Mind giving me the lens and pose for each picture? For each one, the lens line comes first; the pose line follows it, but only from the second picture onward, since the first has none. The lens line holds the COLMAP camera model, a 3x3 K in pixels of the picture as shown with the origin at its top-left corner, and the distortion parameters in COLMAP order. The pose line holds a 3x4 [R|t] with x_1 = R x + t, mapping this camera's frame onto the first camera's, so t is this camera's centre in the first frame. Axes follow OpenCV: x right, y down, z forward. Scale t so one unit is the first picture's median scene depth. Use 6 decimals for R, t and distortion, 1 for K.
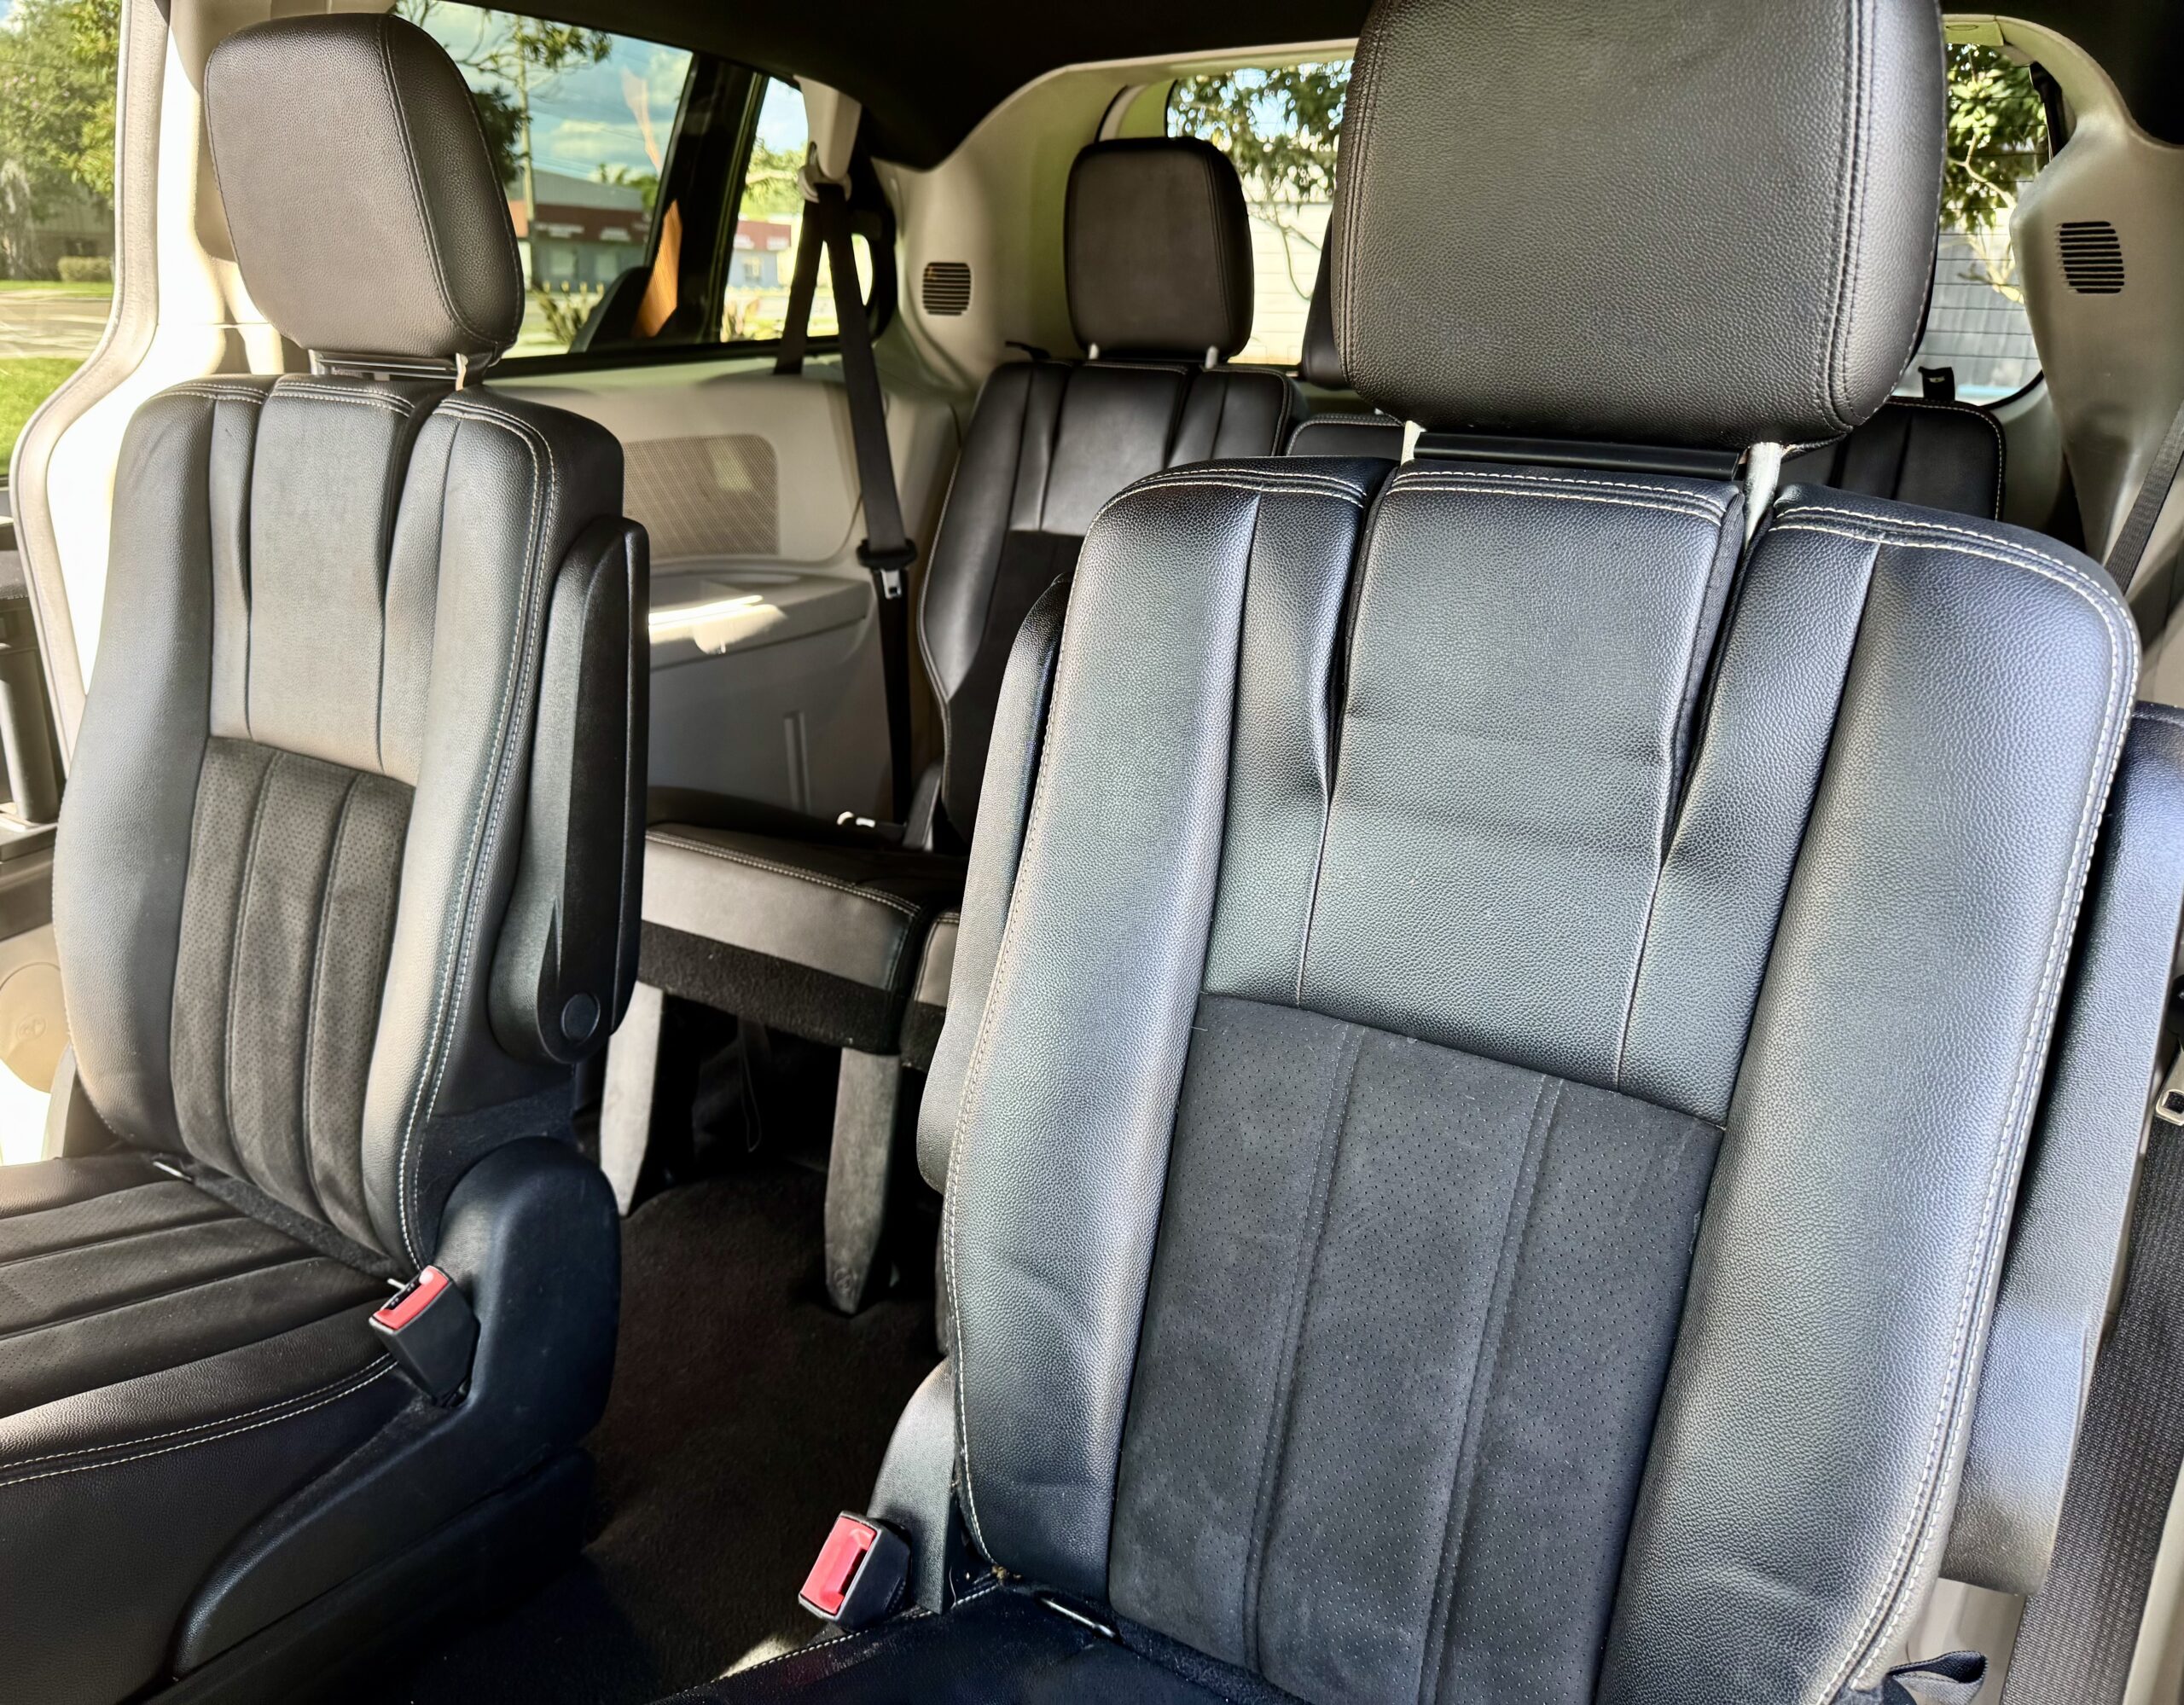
lens RADIAL K [[1634.7, 0, 1094.3], [0, 1634.7, 902.4], [0, 0, 1]] dist [0.081316, -0.125680]
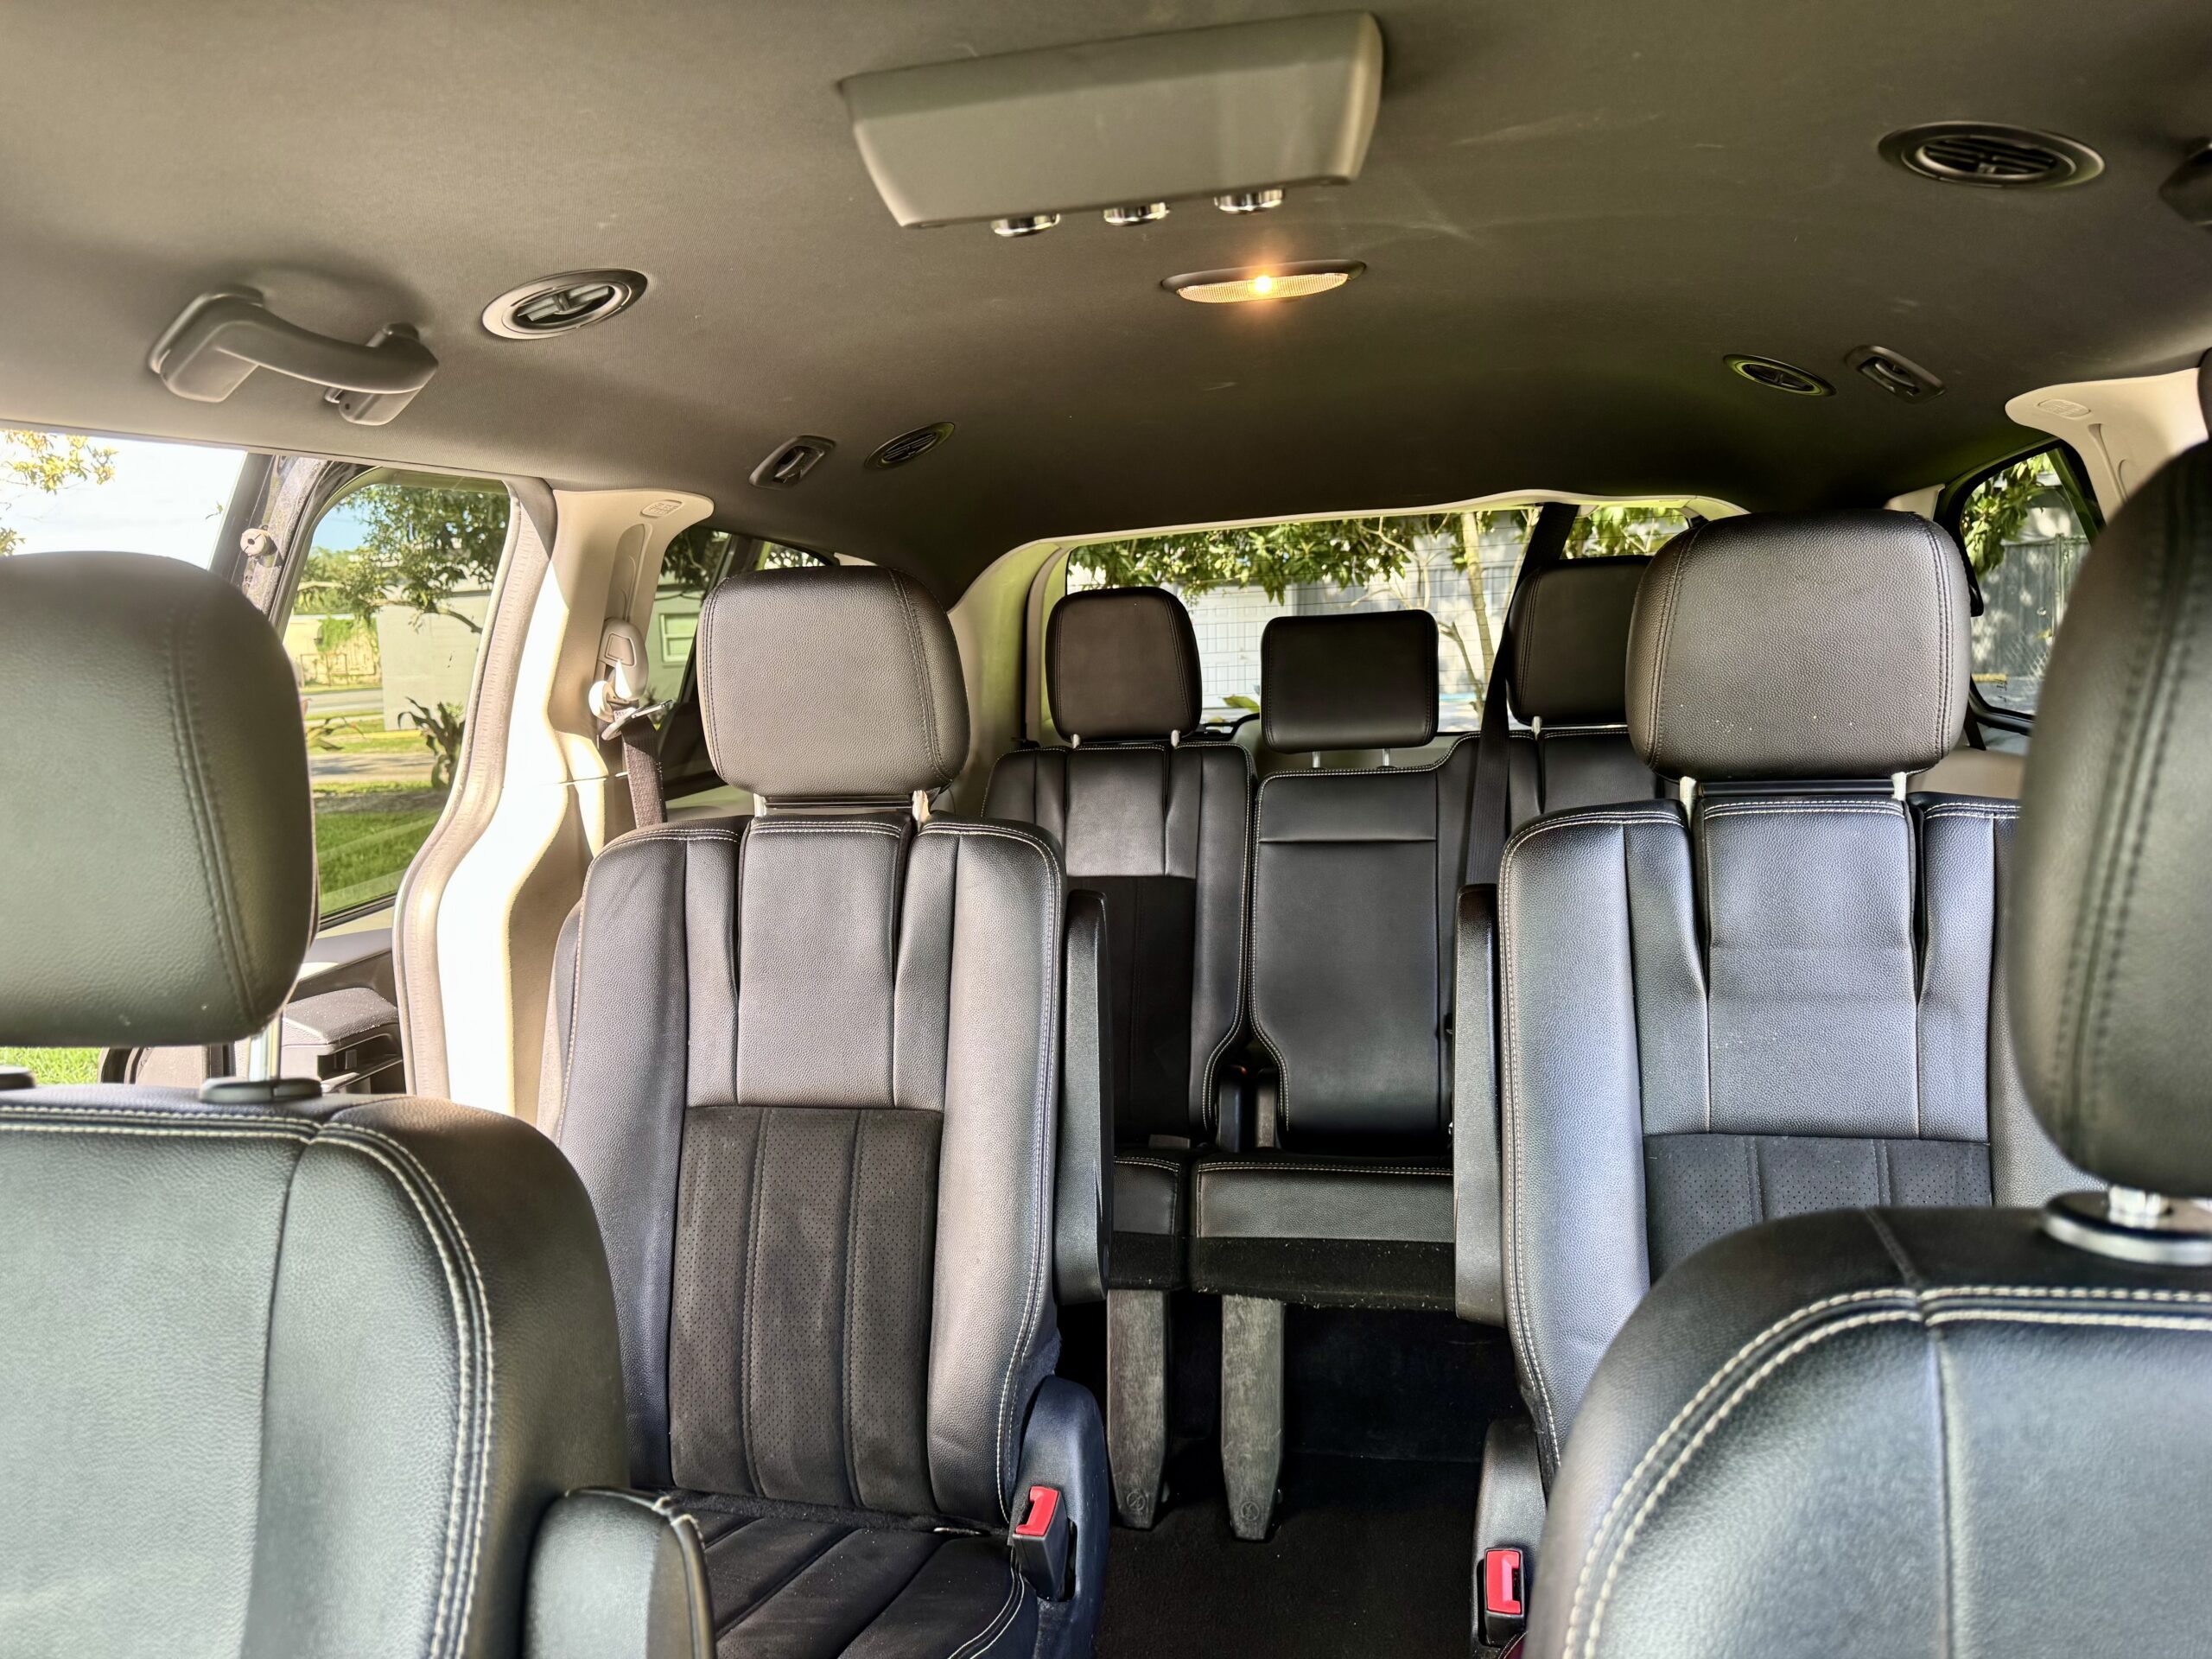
lens RADIAL K [[1651.5, 0, 1106.0], [0, 1651.5, 829.5], [0, 0, 1]] dist [-0.006775, -0.005760]
pose [[0.939872, -0.096021, 0.327751, -0.553482], [0.171682, 0.962431, -0.210361, 0.009612], [-0.295239, 0.253982, 0.921047, -0.234377]]
